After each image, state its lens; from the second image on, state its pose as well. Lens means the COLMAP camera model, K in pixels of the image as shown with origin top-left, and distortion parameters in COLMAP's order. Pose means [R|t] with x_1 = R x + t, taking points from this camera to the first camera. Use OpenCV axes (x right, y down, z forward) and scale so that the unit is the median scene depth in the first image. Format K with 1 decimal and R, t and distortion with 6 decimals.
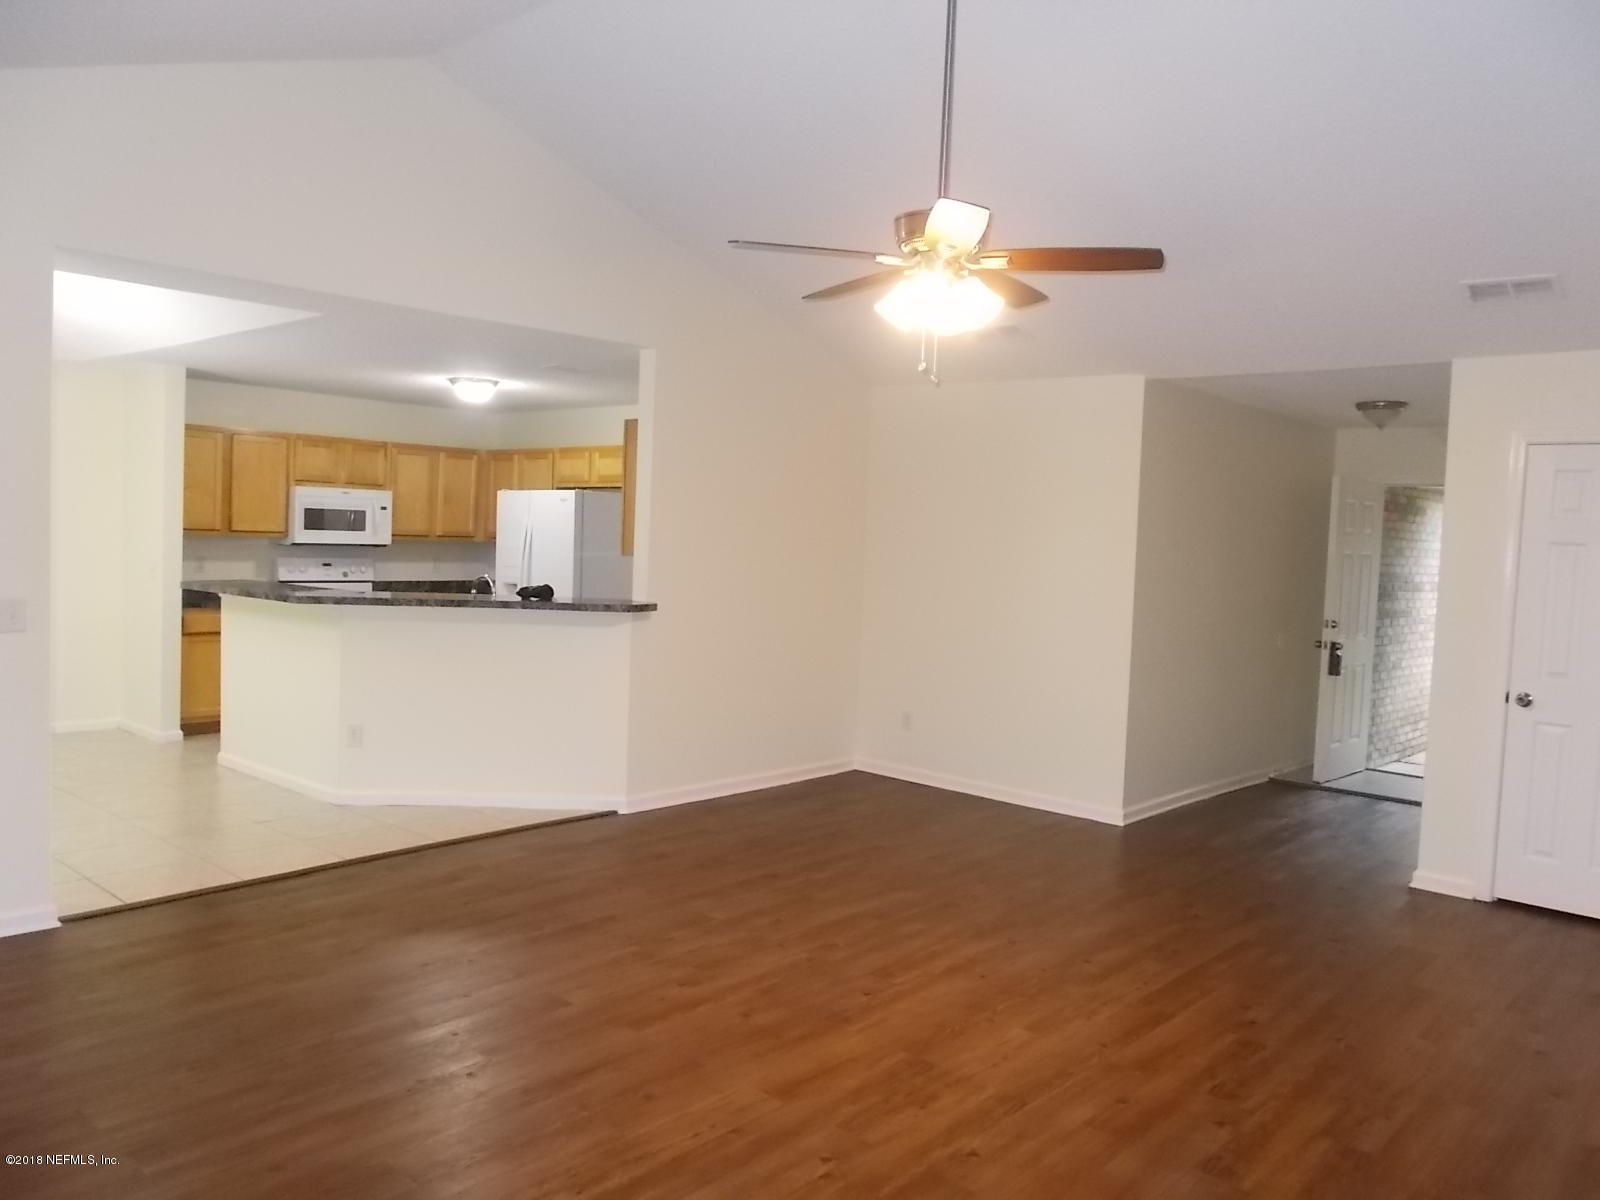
lens RADIAL K [[1224.5, 0, 799.0], [0, 1224.5, 591.2], [0, 0, 1]] dist [0.005970, 0.000017]
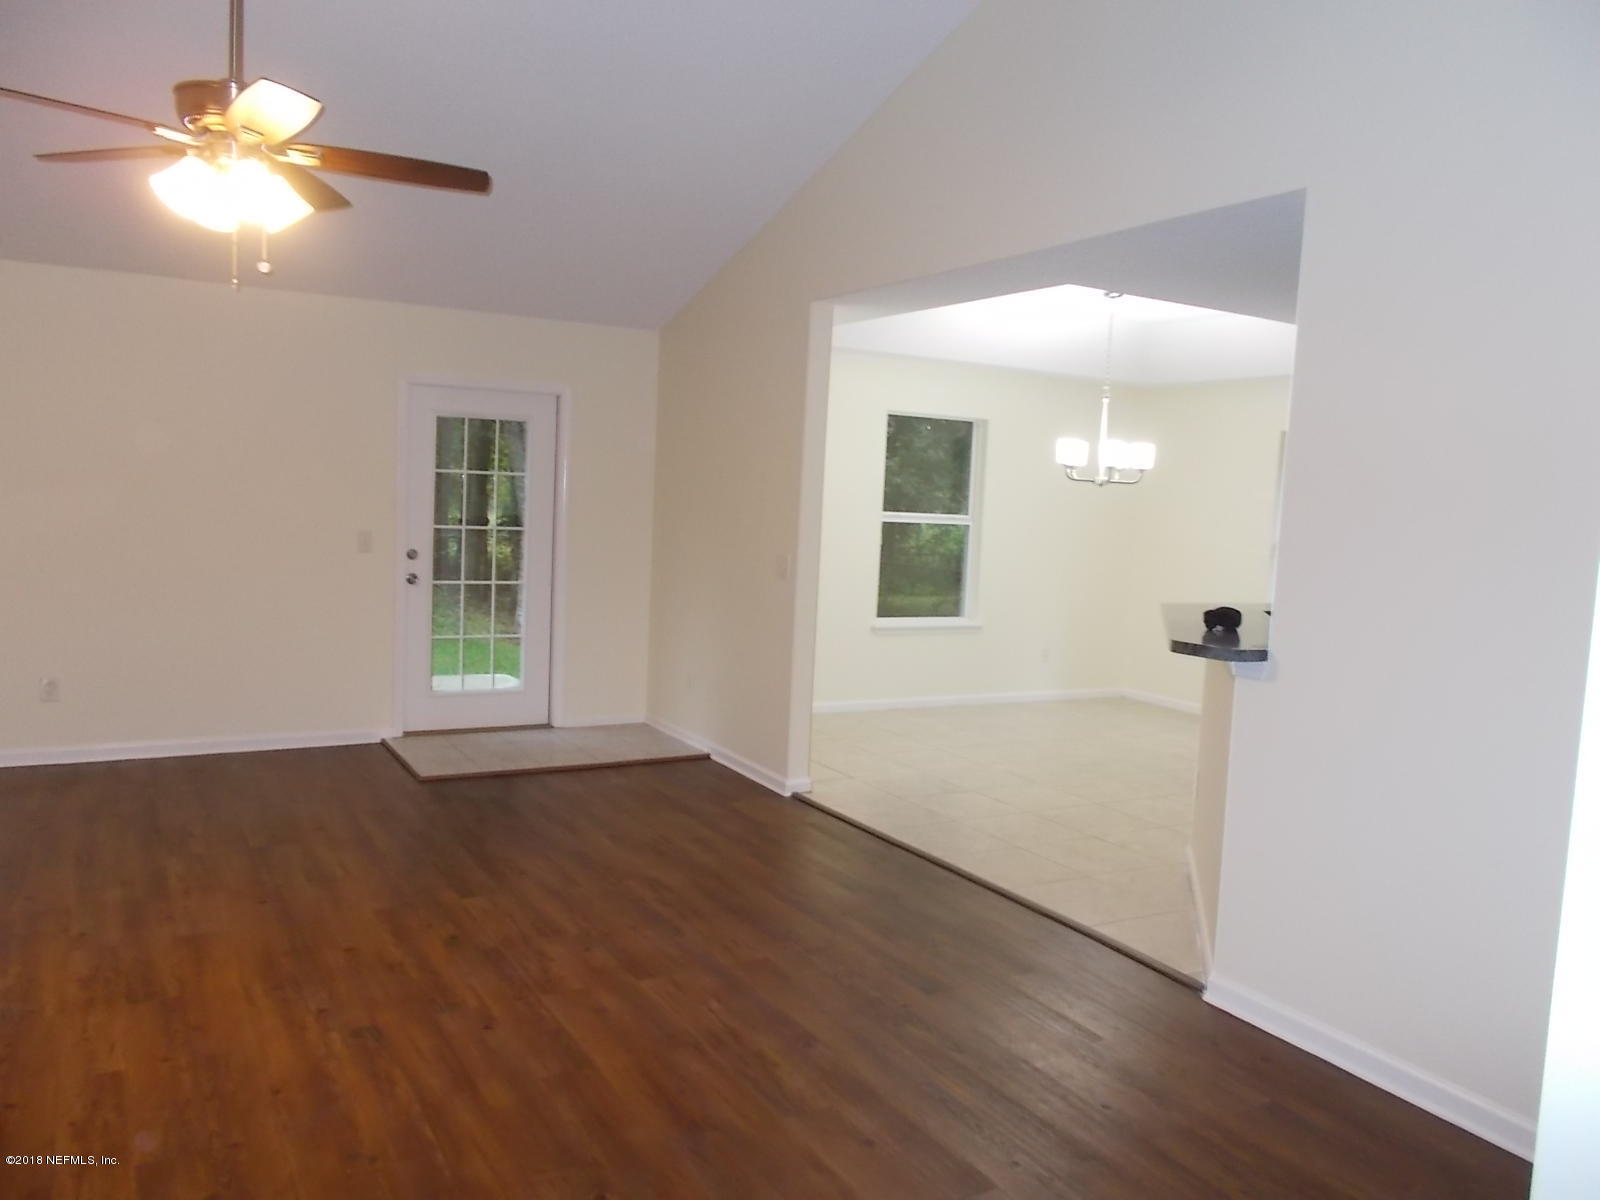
lens RADIAL K [[1212.9, 0, 807.6], [0, 1212.9, 576.4], [0, 0, 1]] dist [-0.002607, -0.004164]
pose [[-0.306046, 0.015709, -0.951887, 0.344865], [-0.107380, 0.992914, 0.050910, -0.022541], [0.945942, 0.117794, -0.302190, 0.708298]]
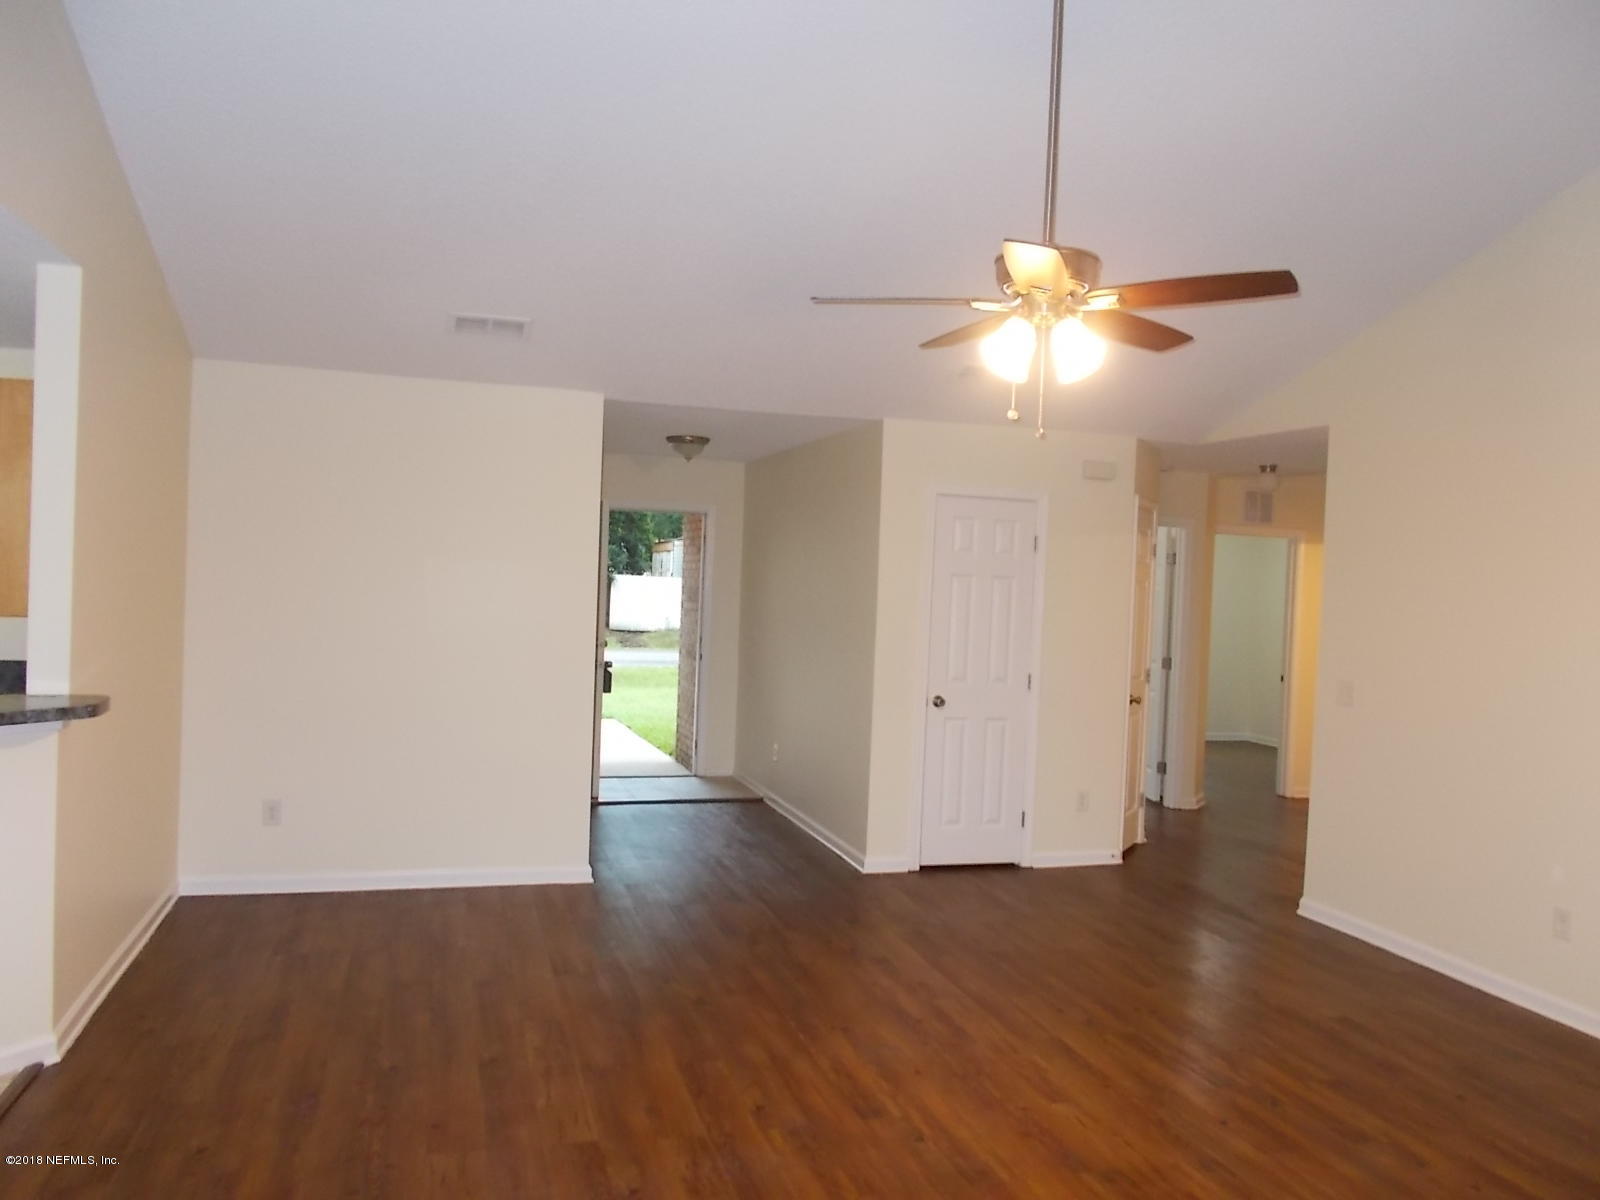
lens RADIAL K [[1224.5, 0, 799.0], [0, 1224.5, 591.2], [0, 0, 1]] dist [0.005970, 0.000017]
pose [[0.524993, -0.033743, 0.850437, -0.322085], [0.025112, 0.999393, 0.024150, -0.033928], [-0.850736, 0.008678, 0.525521, 0.286076]]
